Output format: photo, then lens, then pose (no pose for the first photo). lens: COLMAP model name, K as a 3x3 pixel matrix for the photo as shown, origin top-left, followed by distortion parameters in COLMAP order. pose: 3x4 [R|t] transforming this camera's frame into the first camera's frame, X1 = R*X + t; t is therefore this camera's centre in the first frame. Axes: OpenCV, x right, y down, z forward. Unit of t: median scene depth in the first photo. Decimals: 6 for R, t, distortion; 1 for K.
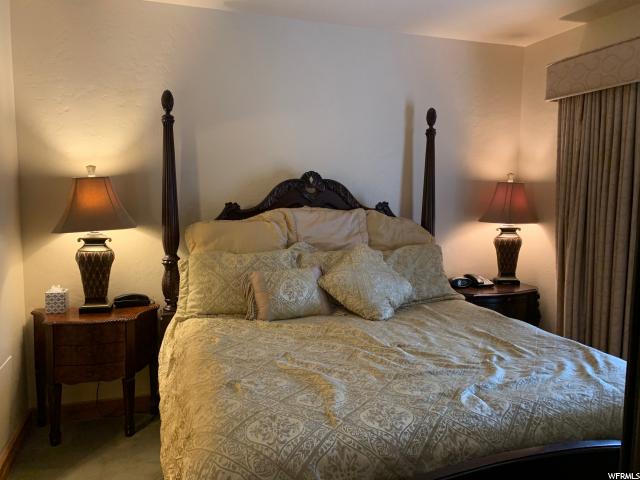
lens RADIAL K [[484.7, 0, 320.0], [0, 484.7, 240.0], [0, 0, 1]] dist [0.077458, -0.114949]
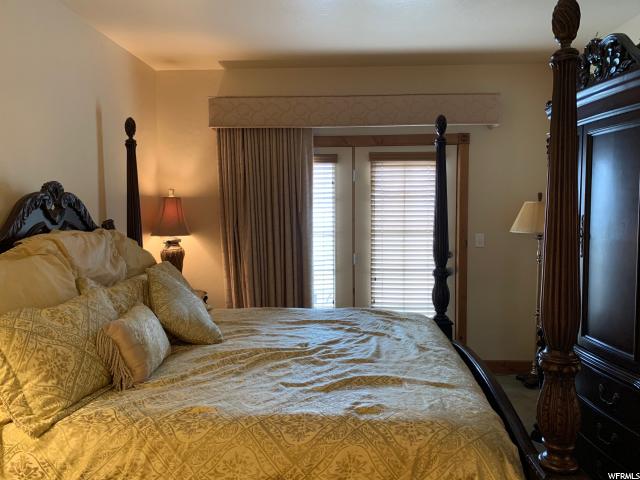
lens RADIAL K [[484.7, 0, 320.0], [0, 484.7, 240.0], [0, 0, 1]] dist [0.077458, -0.114949]
pose [[0.364694, -0.080354, 0.927654, -0.558832], [0.108181, 0.993179, 0.043500, -0.043525], [-0.924822, 0.084490, 0.370899, 0.365023]]
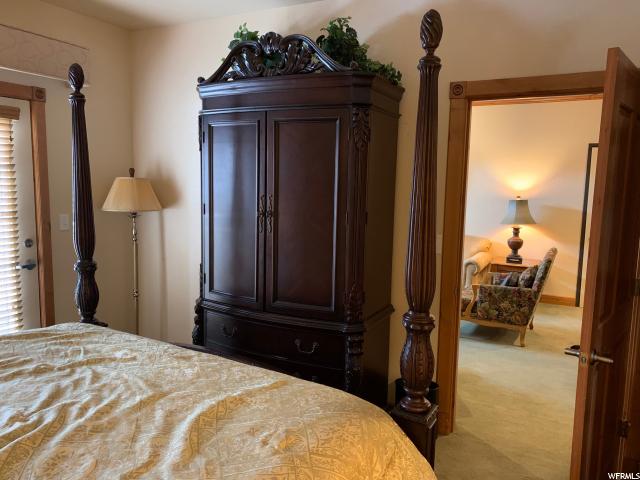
lens RADIAL K [[484.7, 0, 320.0], [0, 484.7, 240.0], [0, 0, 1]] dist [0.077458, -0.114949]
pose [[-0.670518, -0.113894, 0.733099, -0.387889], [0.054064, 0.978017, 0.201393, -0.087844], [-0.739921, 0.174671, -0.649621, 0.733490]]
